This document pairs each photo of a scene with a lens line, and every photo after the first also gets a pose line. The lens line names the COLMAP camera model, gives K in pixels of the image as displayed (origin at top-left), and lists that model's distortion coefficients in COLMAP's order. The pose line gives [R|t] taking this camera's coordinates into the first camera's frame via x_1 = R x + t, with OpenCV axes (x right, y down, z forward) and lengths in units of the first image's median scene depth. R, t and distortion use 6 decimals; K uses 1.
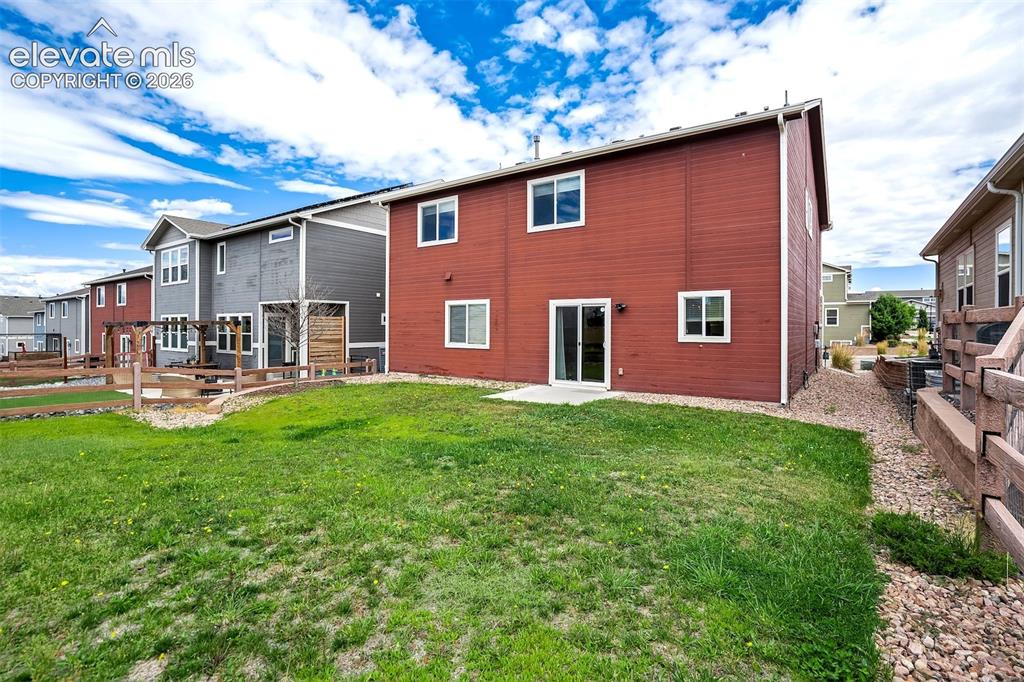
lens RADIAL K [[478.3, 0, 513.2], [0, 478.3, 335.3], [0, 0, 1]] dist [-0.029040, 0.000043]
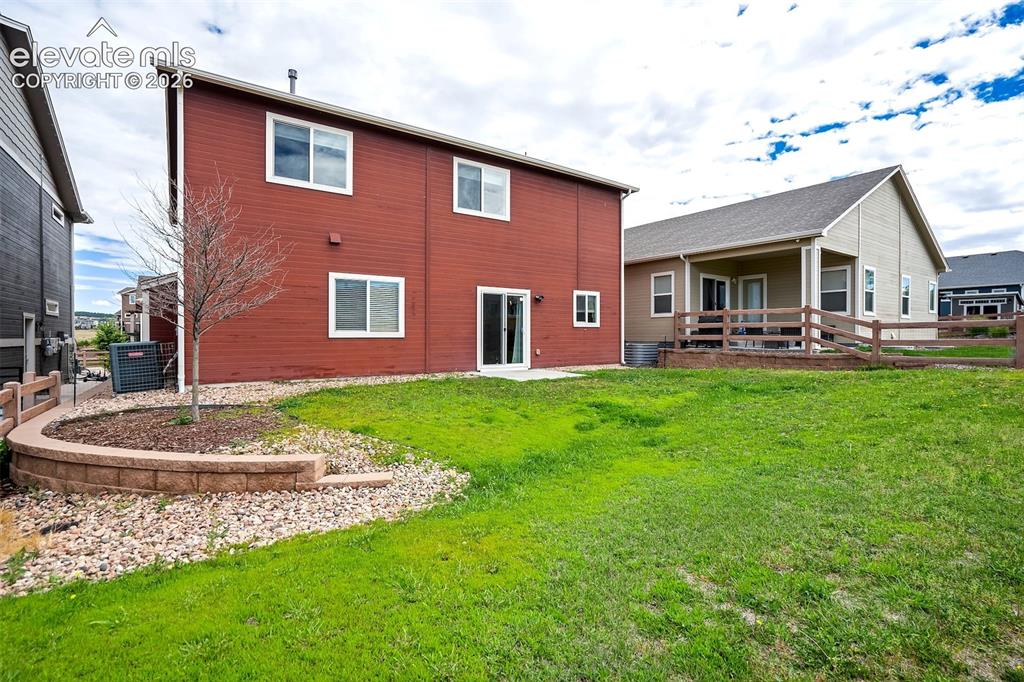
lens RADIAL K [[478.3, 0, 513.4], [0, 478.3, 336.9], [0, 0, 1]] dist [-0.029040, 0.000043]
pose [[0.347538, -0.015628, 0.937536, -0.839903], [0.004542, 0.999877, 0.014983, 0.017737], [-0.937655, -0.000949, 0.347566, 0.583686]]
